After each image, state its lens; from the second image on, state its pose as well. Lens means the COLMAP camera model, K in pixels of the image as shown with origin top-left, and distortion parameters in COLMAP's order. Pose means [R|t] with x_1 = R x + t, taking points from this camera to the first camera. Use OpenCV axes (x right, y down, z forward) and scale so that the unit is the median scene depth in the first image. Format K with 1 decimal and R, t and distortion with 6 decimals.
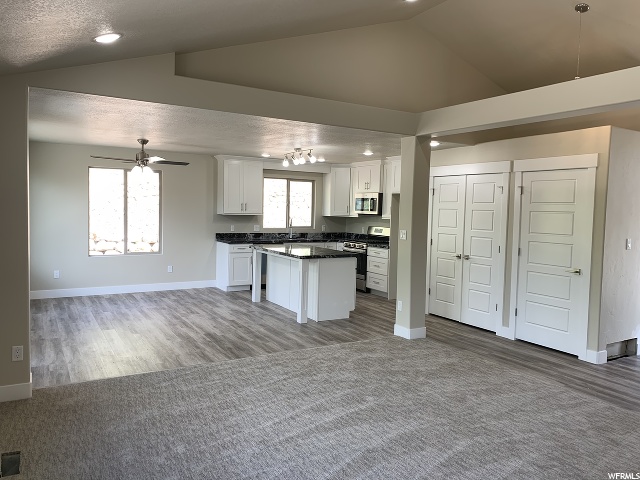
lens RADIAL K [[481.9, 0, 320.0], [0, 481.9, 240.0], [0, 0, 1]] dist [0.010551, -0.001305]
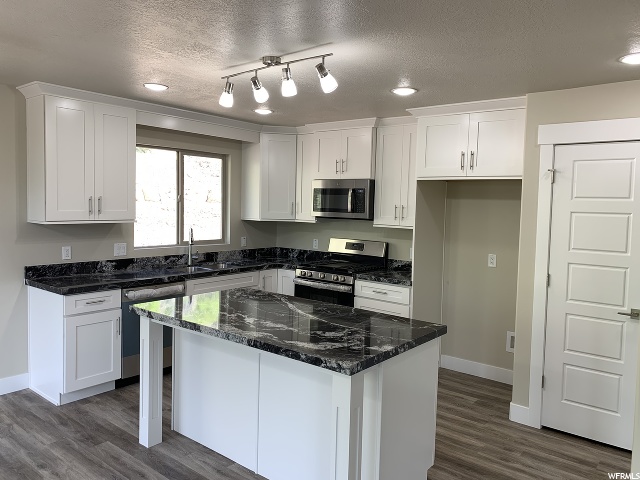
lens RADIAL K [[481.9, 0, 320.0], [0, 481.9, 240.0], [0, 0, 1]] dist [0.010551, -0.001305]
pose [[0.935453, -0.029770, 0.352196, -0.116149], [0.023548, 0.999482, 0.021939, -0.040175], [-0.352667, -0.012229, 0.935669, 0.483735]]
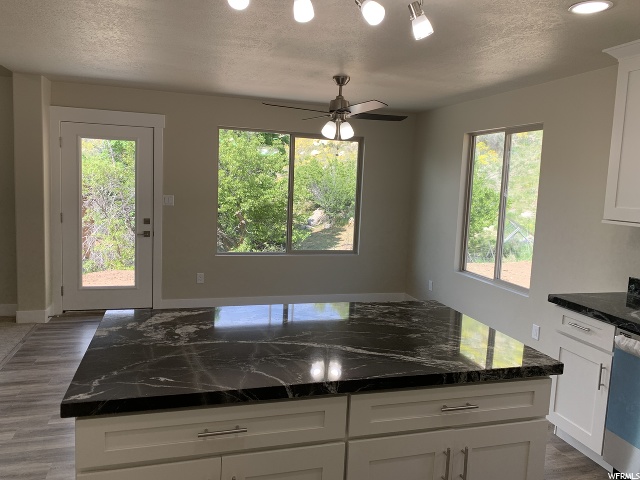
lens RADIAL K [[496.6, 0, 320.0], [0, 496.6, 240.0], [0, 0, 1]] dist [0.000451, -0.002460]
pose [[-0.248872, 0.080998, -0.965143, 0.183041], [-0.112418, 0.987346, 0.111849, -0.054187], [0.961990, 0.136335, -0.236618, 0.837781]]
